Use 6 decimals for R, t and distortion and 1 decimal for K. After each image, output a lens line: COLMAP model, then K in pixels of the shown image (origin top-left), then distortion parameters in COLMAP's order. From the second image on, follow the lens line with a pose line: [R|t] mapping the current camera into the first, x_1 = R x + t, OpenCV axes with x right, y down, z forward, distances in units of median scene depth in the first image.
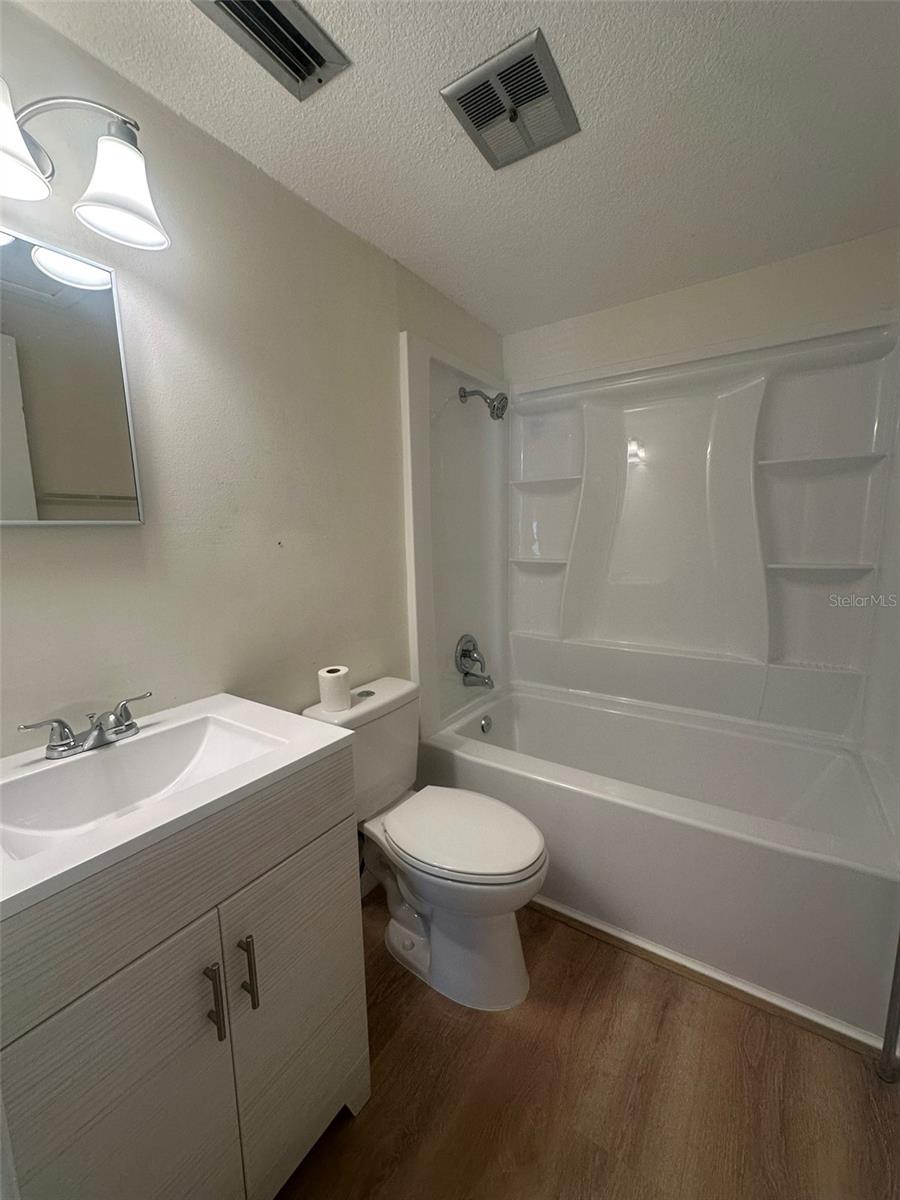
lens RADIAL K [[477.9, 0, 455.0], [0, 477.9, 600.5], [0, 0, 1]] dist [-0.000553, -0.000042]
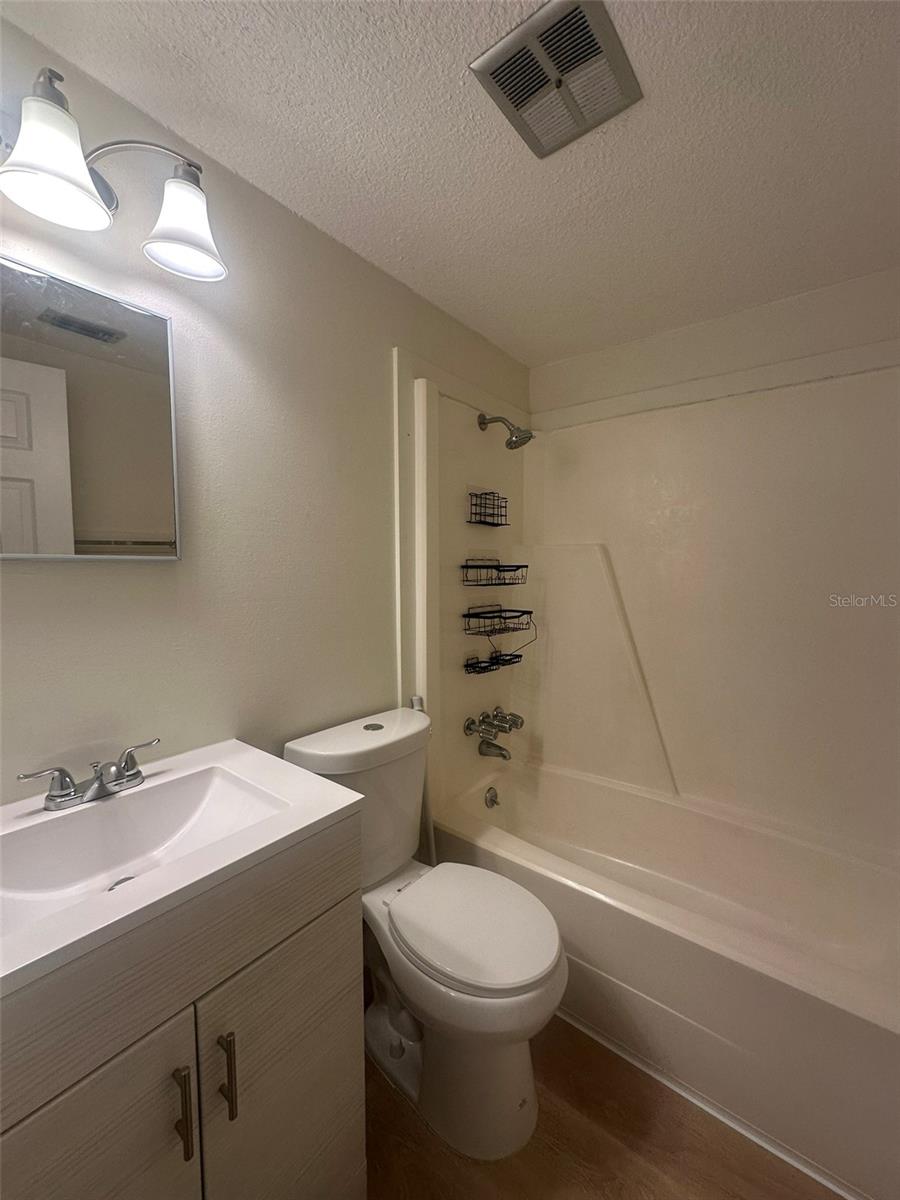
lens RADIAL K [[489.8, 0, 444.9], [0, 489.8, 620.6], [0, 0, 1]] dist [-0.000457, -0.000338]
pose [[0.991932, 0.026133, -0.124045, 0.049506], [-0.027009, 0.999621, -0.005386, -0.061064], [0.123857, 0.008693, 0.992262, 0.117026]]
